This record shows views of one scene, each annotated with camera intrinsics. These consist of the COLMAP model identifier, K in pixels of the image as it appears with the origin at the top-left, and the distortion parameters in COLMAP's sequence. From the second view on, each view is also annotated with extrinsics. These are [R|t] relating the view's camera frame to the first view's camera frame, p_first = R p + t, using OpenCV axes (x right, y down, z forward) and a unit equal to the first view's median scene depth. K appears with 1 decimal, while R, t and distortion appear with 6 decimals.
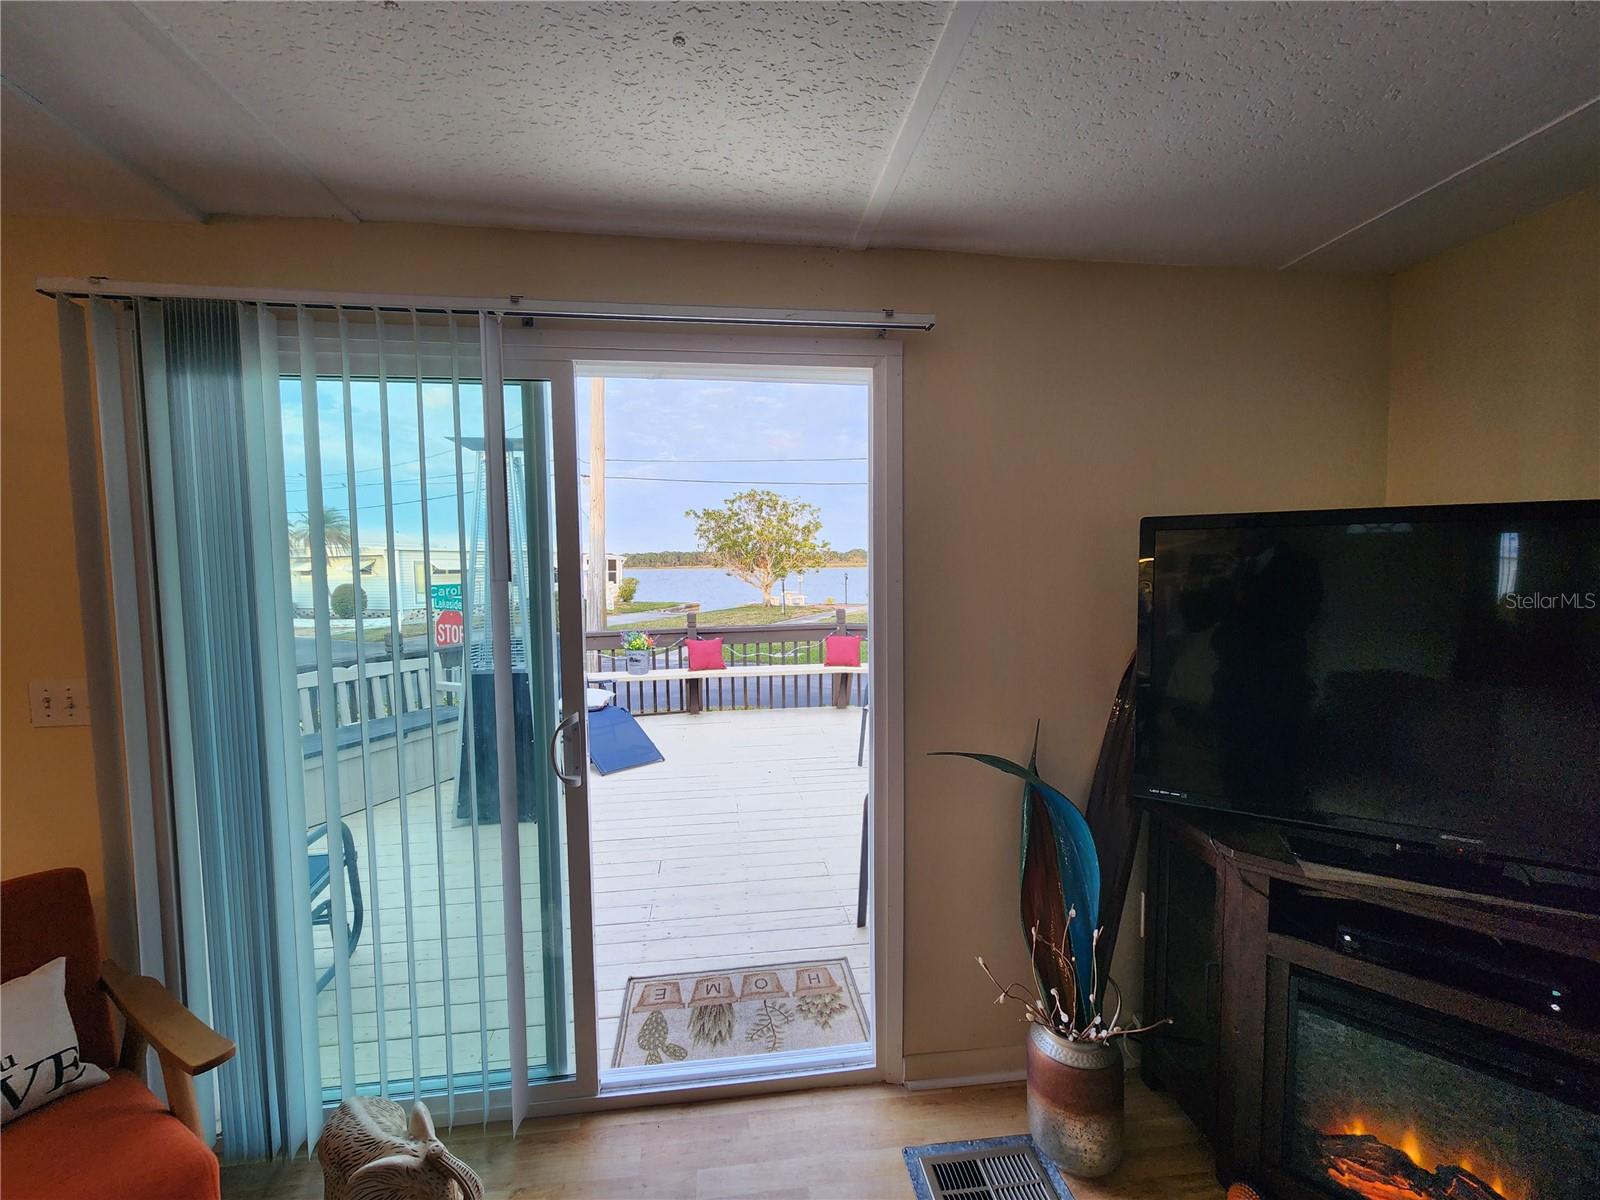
lens RADIAL K [[654.3, 0, 793.2], [0, 654.3, 606.4], [0, 0, 1]] dist [-0.003190, -0.000461]
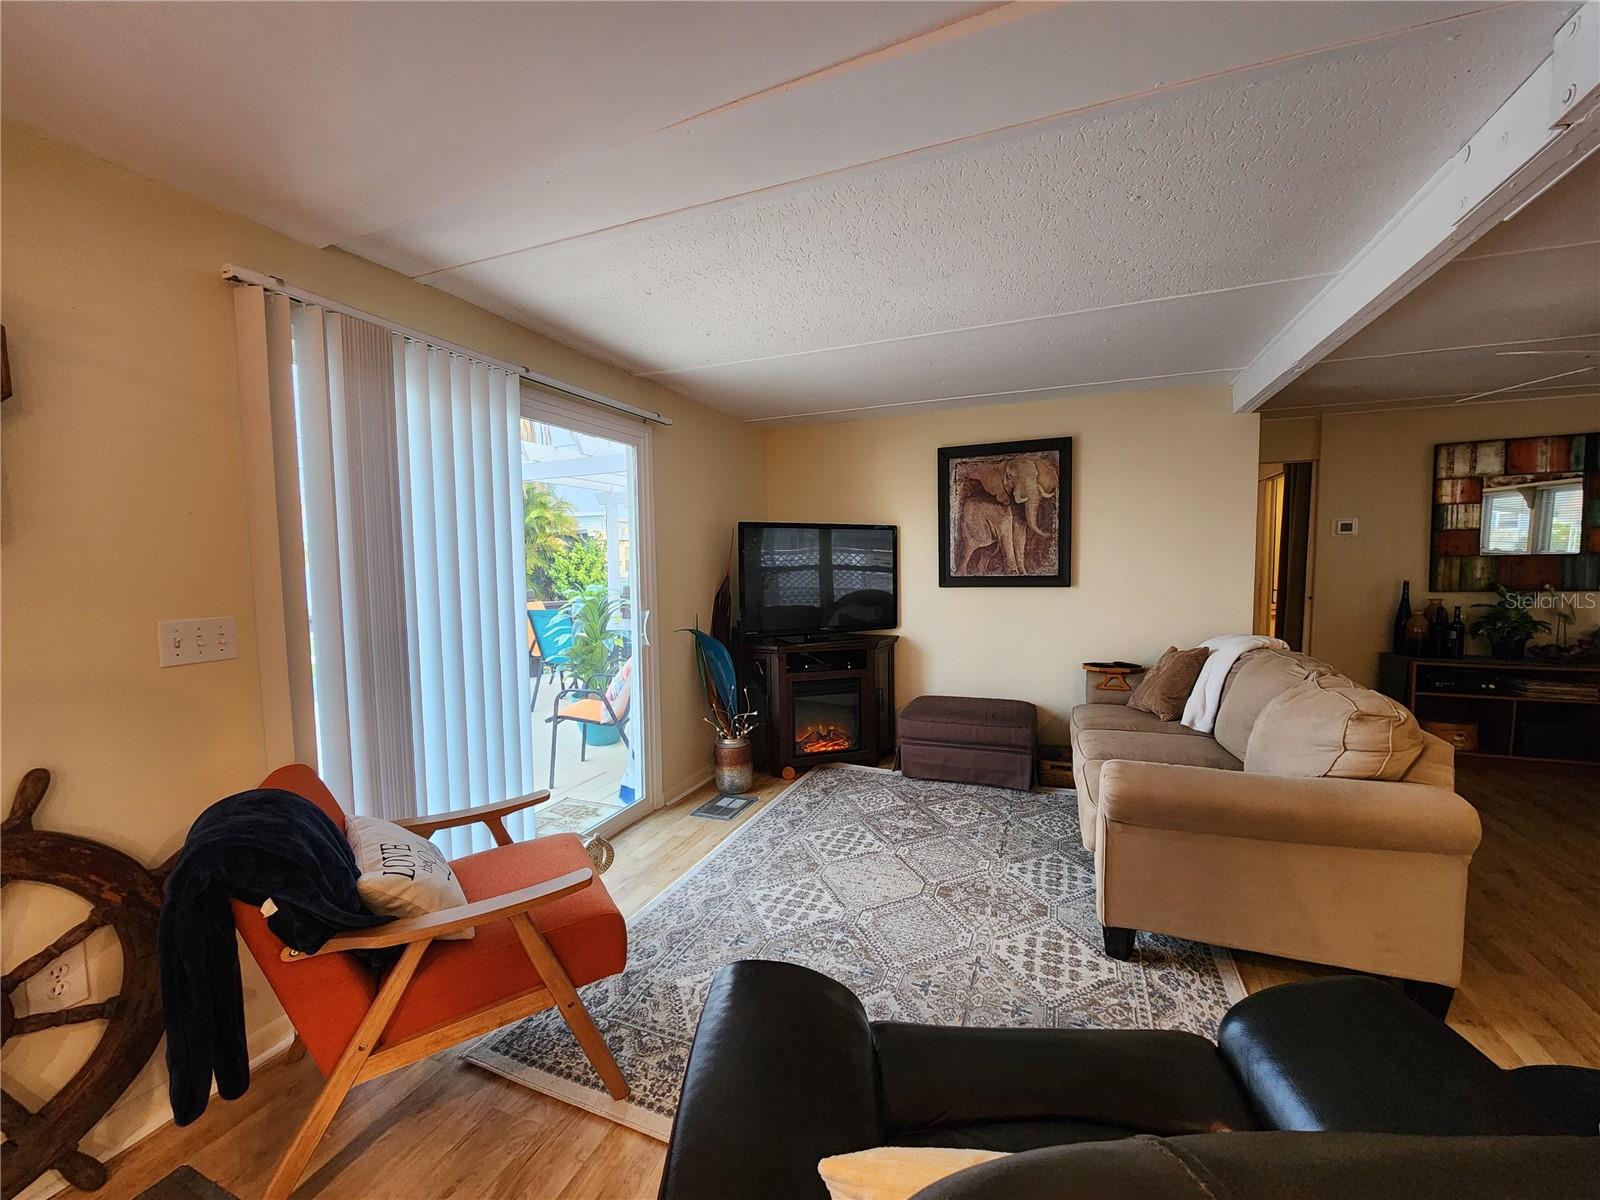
lens RADIAL K [[654.3, 0, 793.2], [0, 654.3, 606.4], [0, 0, 1]] dist [-0.003190, -0.000461]
pose [[0.486588, -0.058489, 0.871672, -1.463269], [0.059303, 0.997666, 0.033838, 0.104174], [-0.871617, 0.035228, 0.488921, -0.347561]]
